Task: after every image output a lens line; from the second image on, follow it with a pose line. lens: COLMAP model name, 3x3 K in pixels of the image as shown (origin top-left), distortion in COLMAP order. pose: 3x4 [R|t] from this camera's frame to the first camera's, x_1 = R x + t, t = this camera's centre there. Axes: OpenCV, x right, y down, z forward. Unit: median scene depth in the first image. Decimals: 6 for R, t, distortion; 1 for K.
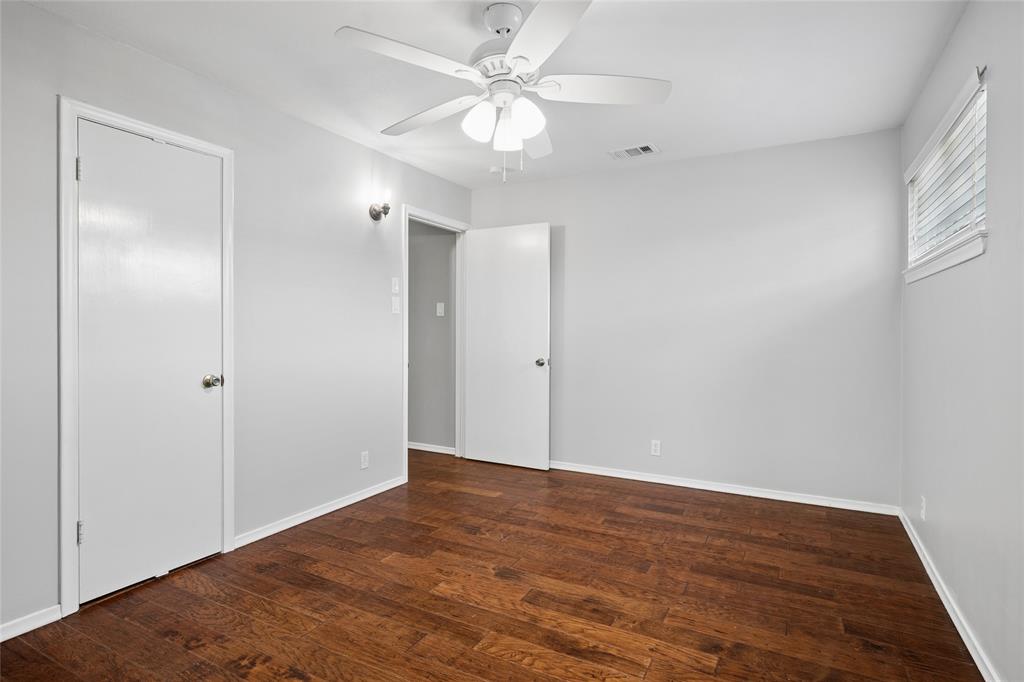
lens RADIAL K [[529.6, 0, 514.0], [0, 529.6, 315.9], [0, 0, 1]] dist [0.001090, -0.000690]
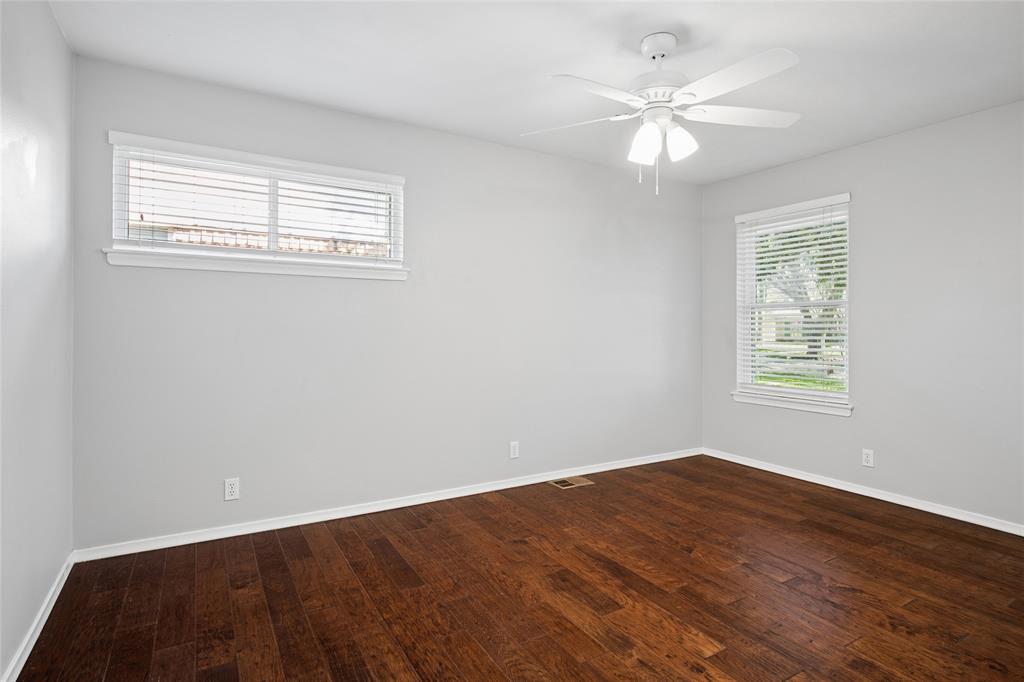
lens RADIAL K [[529.6, 0, 514.0], [0, 529.6, 315.9], [0, 0, 1]] dist [0.001090, -0.000690]
pose [[-0.860075, 0.001548, 0.510165, -0.307815], [-0.021395, 0.999006, -0.039100, 0.052298], [-0.509719, -0.044544, -0.859187, 1.959111]]
